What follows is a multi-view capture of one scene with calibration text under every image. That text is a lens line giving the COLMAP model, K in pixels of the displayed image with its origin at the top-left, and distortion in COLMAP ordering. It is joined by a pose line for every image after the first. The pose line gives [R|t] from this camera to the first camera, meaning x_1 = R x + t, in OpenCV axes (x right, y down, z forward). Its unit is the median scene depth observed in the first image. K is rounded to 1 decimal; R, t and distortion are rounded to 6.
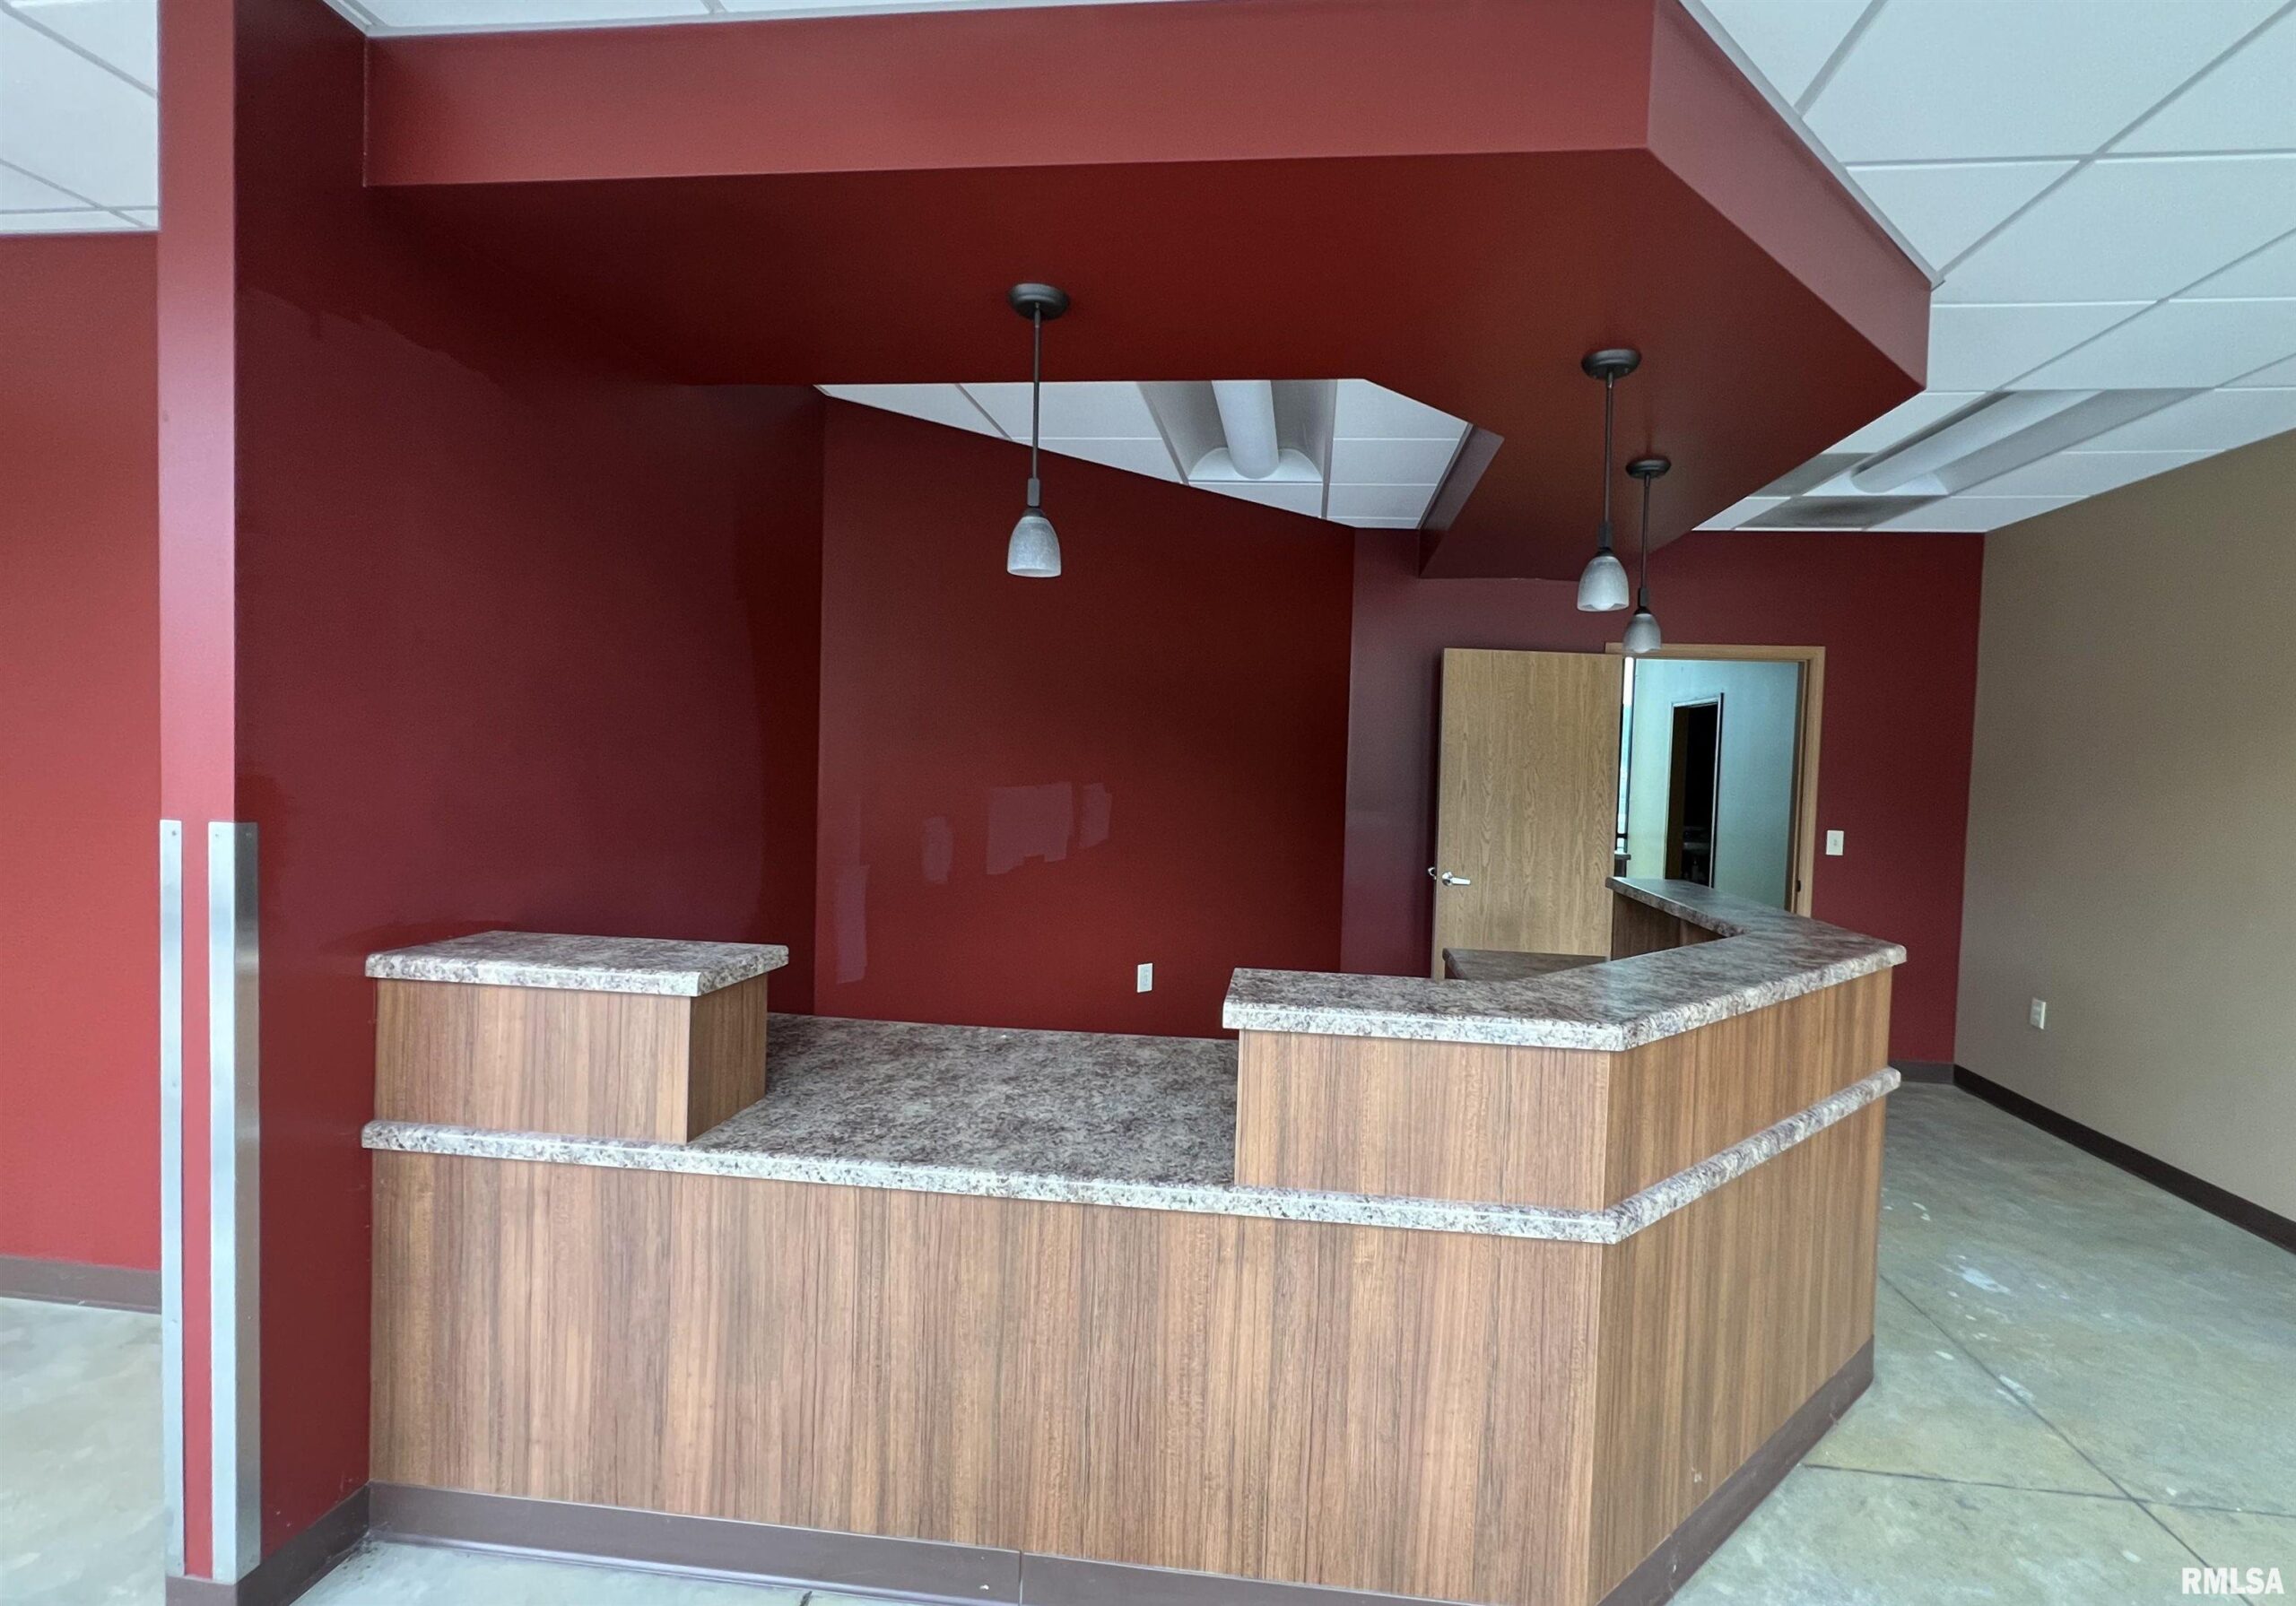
lens RADIAL K [[987.5, 0, 1148.2], [0, 987.5, 794.2], [0, 0, 1]] dist [-0.000063, -0.000145]
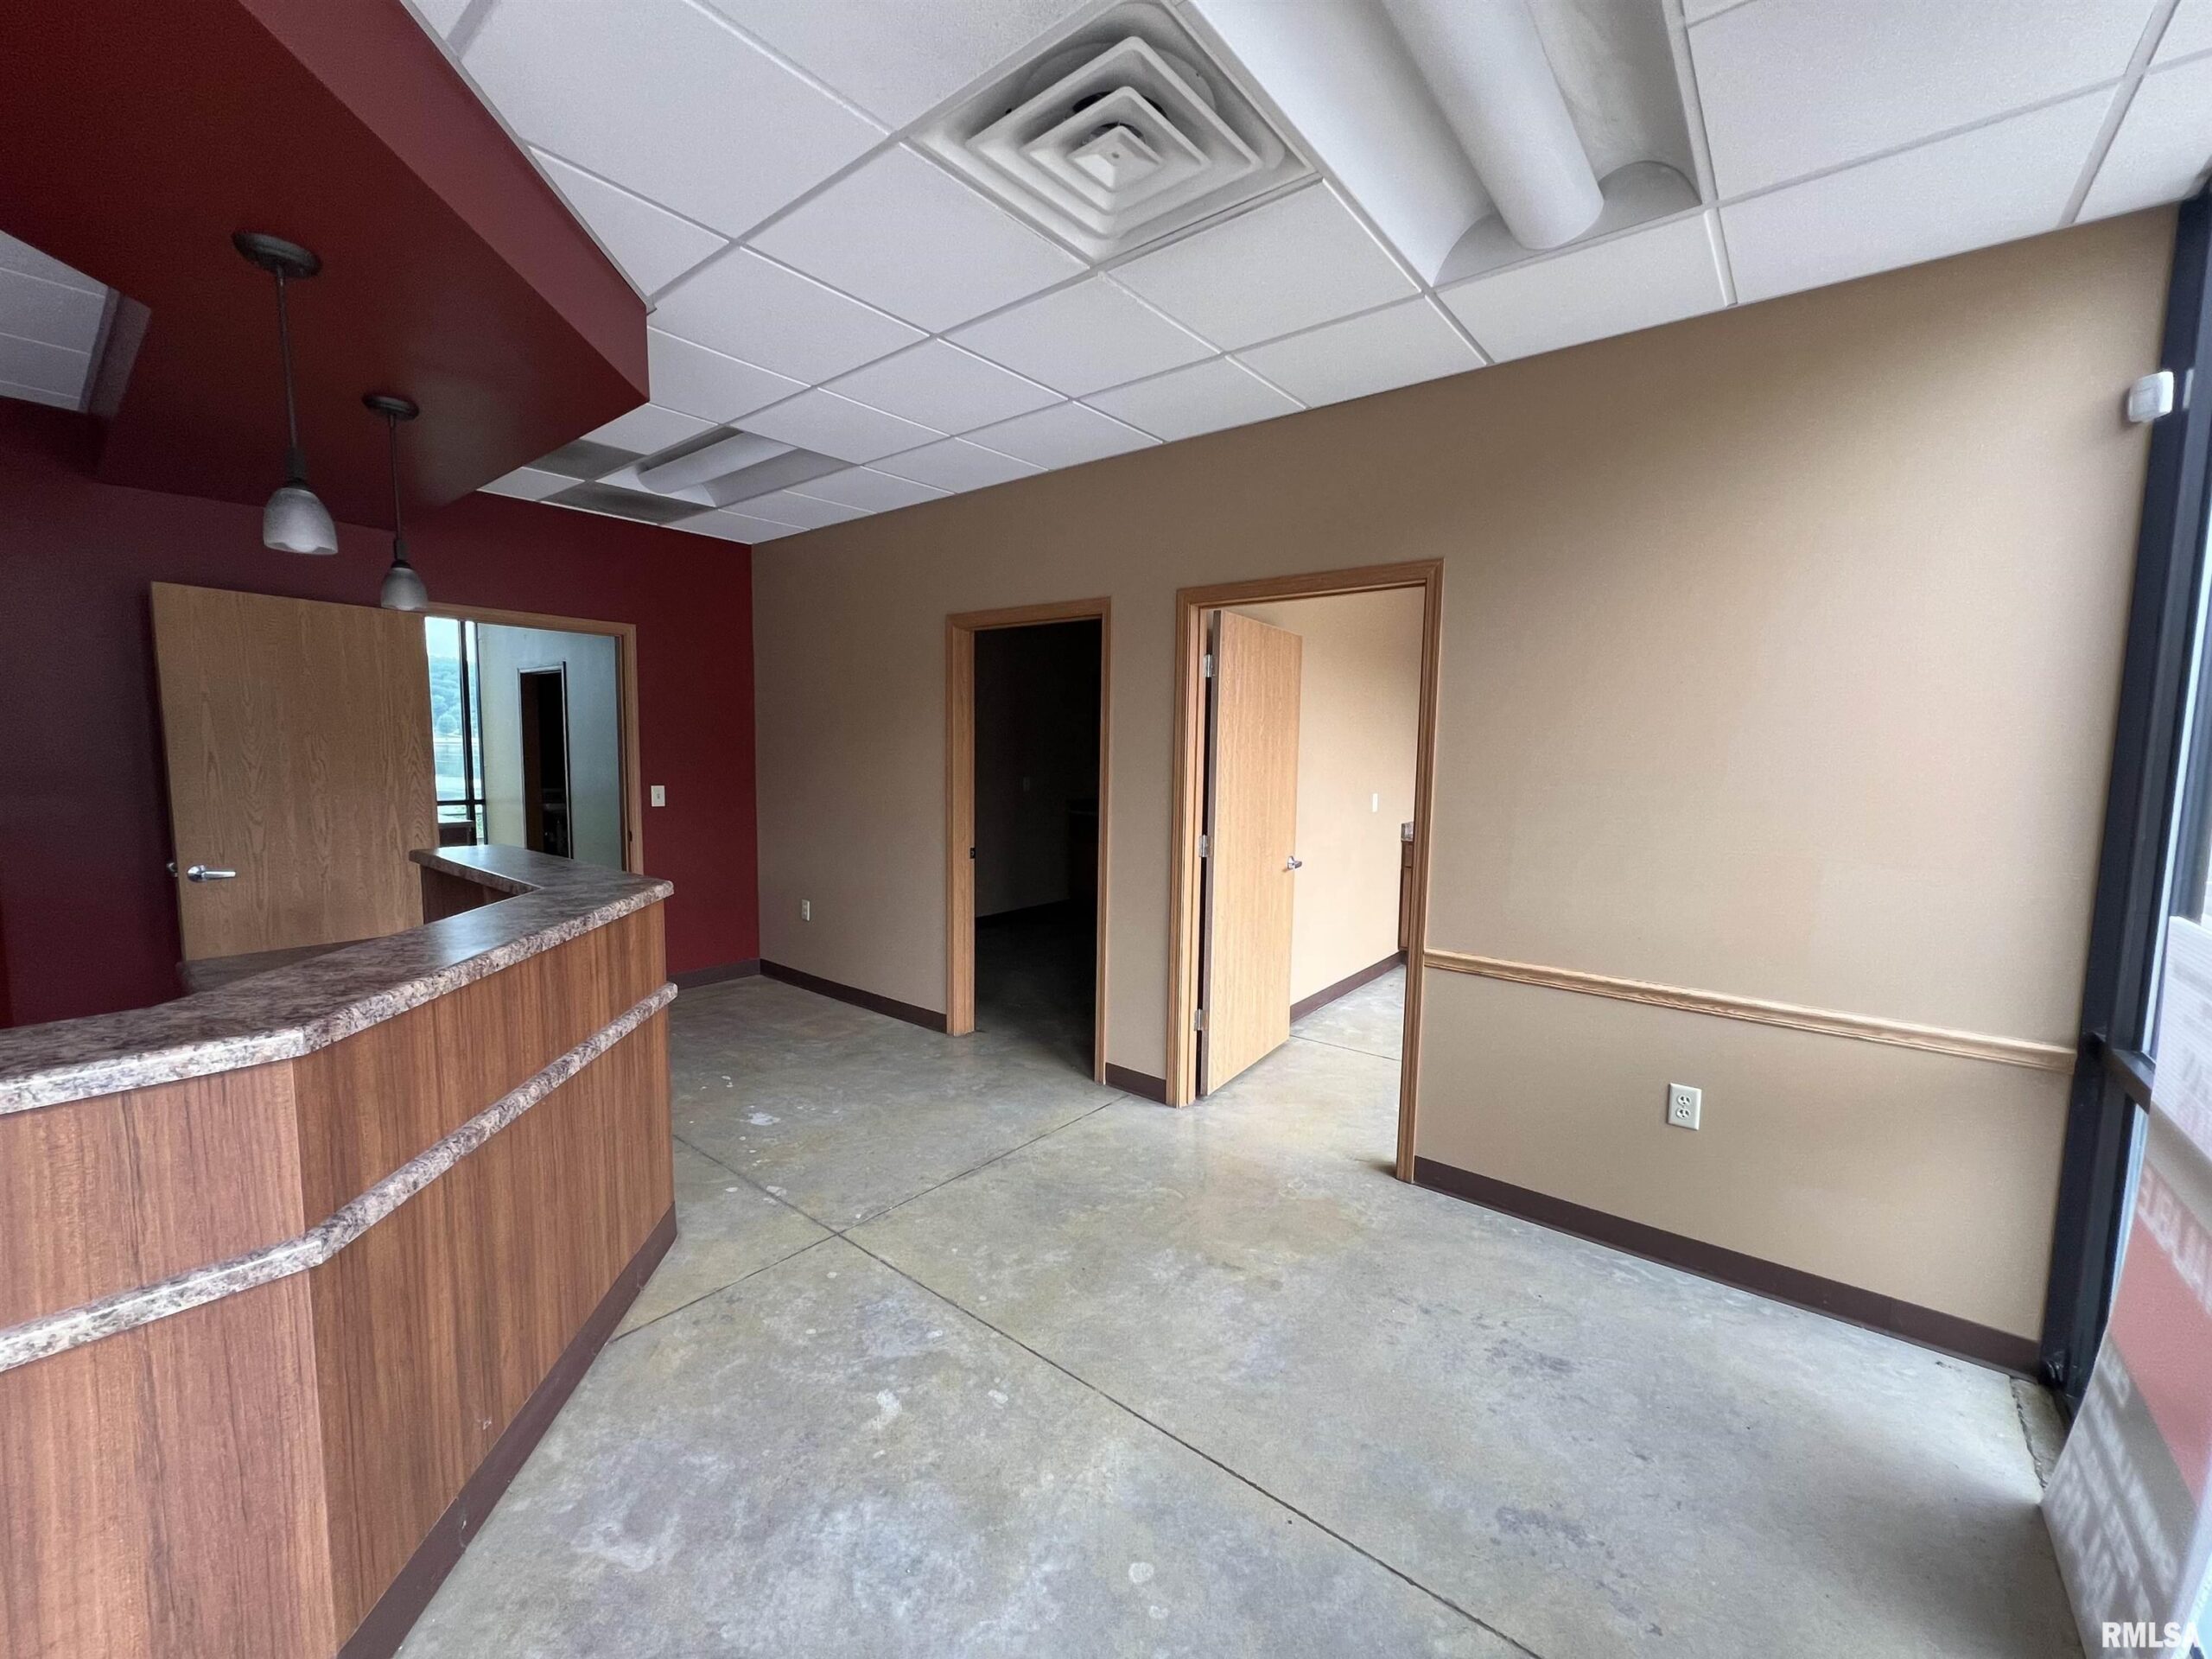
lens RADIAL K [[885.8, 0, 1104.9], [0, 885.8, 831.5], [0, 0, 1]] dist [-0.001176, -0.000787]
pose [[0.540745, -0.102208, 0.834954, 0.171877], [0.030752, 0.994329, 0.101802, 0.000775], [-0.840624, -0.029372, 0.540822, -0.023591]]
